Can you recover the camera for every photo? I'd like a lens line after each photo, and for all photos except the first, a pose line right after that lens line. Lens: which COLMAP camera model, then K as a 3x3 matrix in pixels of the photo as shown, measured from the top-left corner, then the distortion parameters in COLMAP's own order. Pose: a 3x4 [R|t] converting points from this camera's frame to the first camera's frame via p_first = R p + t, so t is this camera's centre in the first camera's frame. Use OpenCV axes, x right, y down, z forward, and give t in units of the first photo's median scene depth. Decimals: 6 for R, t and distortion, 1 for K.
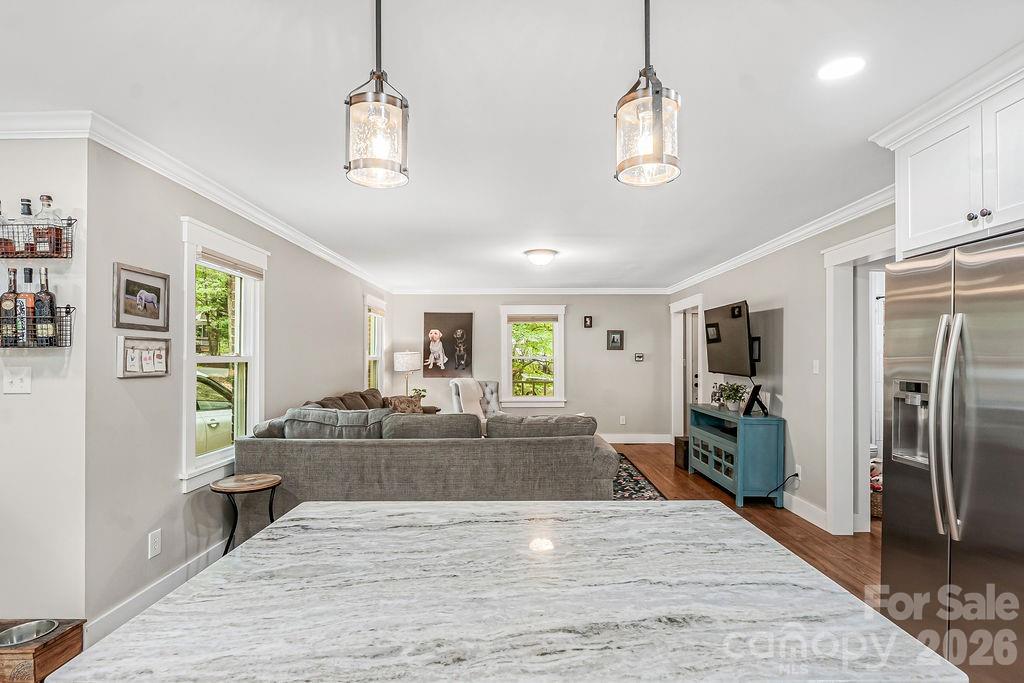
lens RADIAL K [[558.2, 0, 510.5], [0, 558.2, 351.7], [0, 0, 1]] dist [-0.005792, -0.000952]
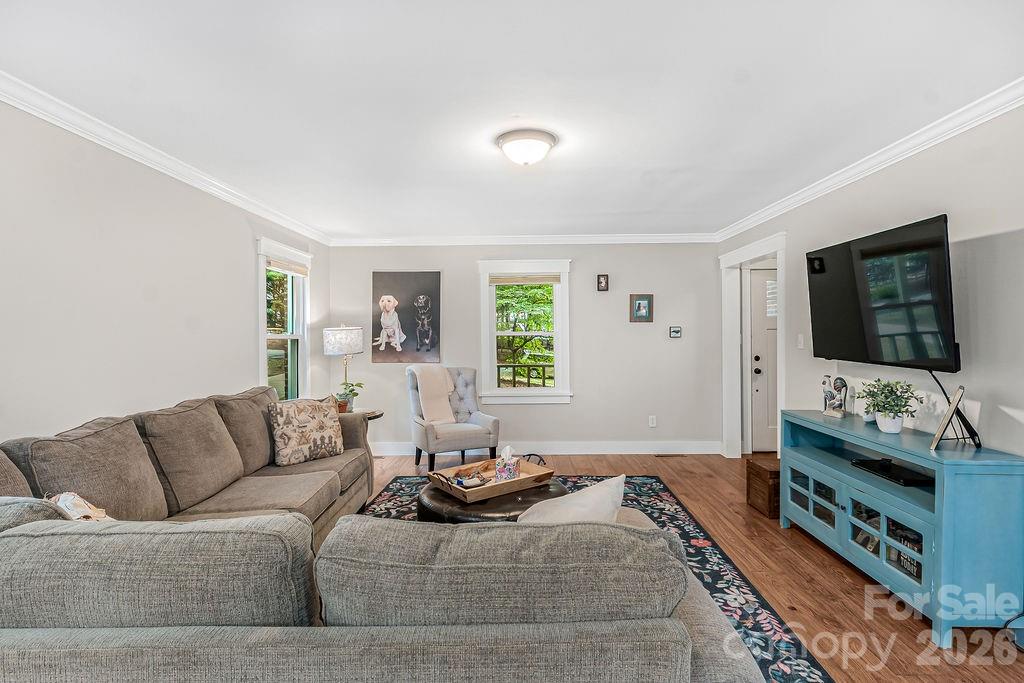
lens RADIAL K [[558.2, 0, 516.9], [0, 558.2, 336.1], [0, 0, 1]] dist [-0.005792, -0.000952]
pose [[0.999959, -0.008012, 0.004108, 0.027021], [0.007941, 0.999825, 0.016945, 0.001439], [-0.004243, -0.016912, 0.999848, 0.296264]]
